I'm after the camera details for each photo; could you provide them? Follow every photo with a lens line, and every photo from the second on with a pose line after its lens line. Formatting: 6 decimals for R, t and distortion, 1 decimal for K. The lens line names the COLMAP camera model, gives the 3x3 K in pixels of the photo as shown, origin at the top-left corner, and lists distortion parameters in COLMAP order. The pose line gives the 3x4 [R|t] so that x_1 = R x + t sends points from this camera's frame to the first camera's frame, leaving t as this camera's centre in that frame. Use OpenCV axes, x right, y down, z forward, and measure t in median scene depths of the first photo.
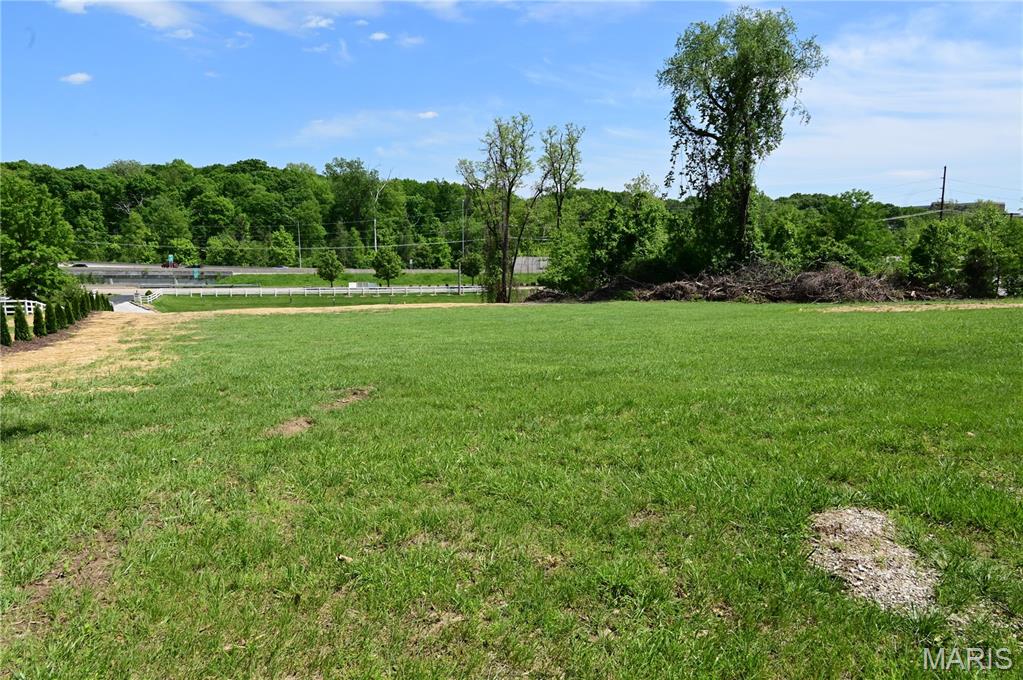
lens RADIAL K [[717.6, 0, 512.4], [0, 717.6, 342.9], [0, 0, 1]] dist [-0.001510, -0.003247]
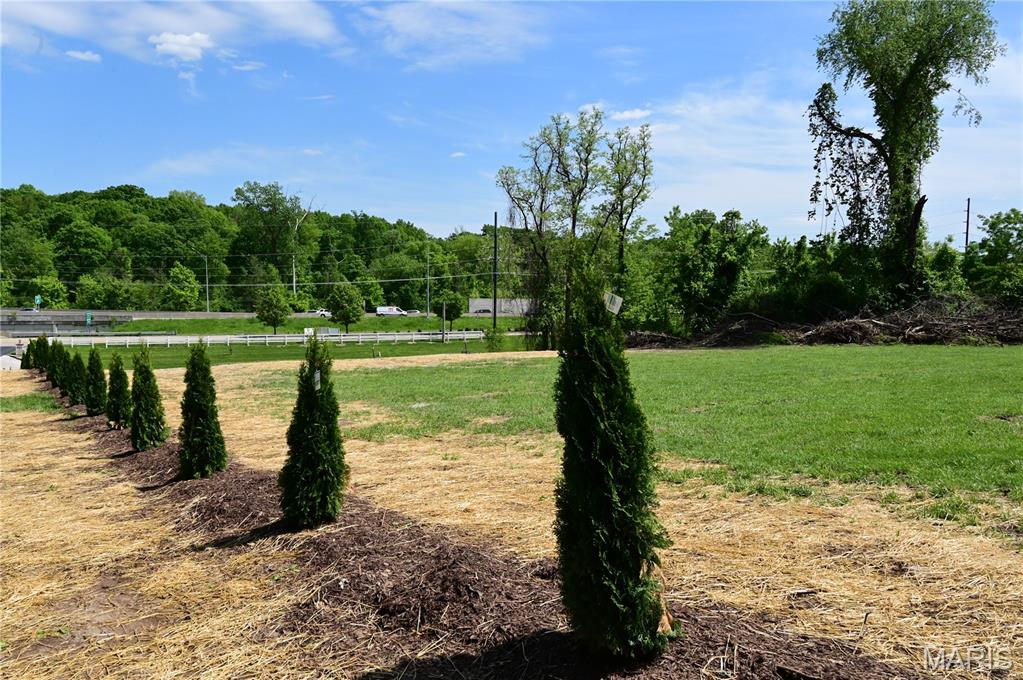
lens RADIAL K [[753.4, 0, 492.3], [0, 753.4, 344.2], [0, 0, 1]] dist [-0.003392, 0.003405]
pose [[0.987871, -0.009573, 0.154984, -0.255548], [0.019918, 0.997665, -0.065332, -0.013674], [-0.153997, 0.067627, 0.985754, 0.255173]]
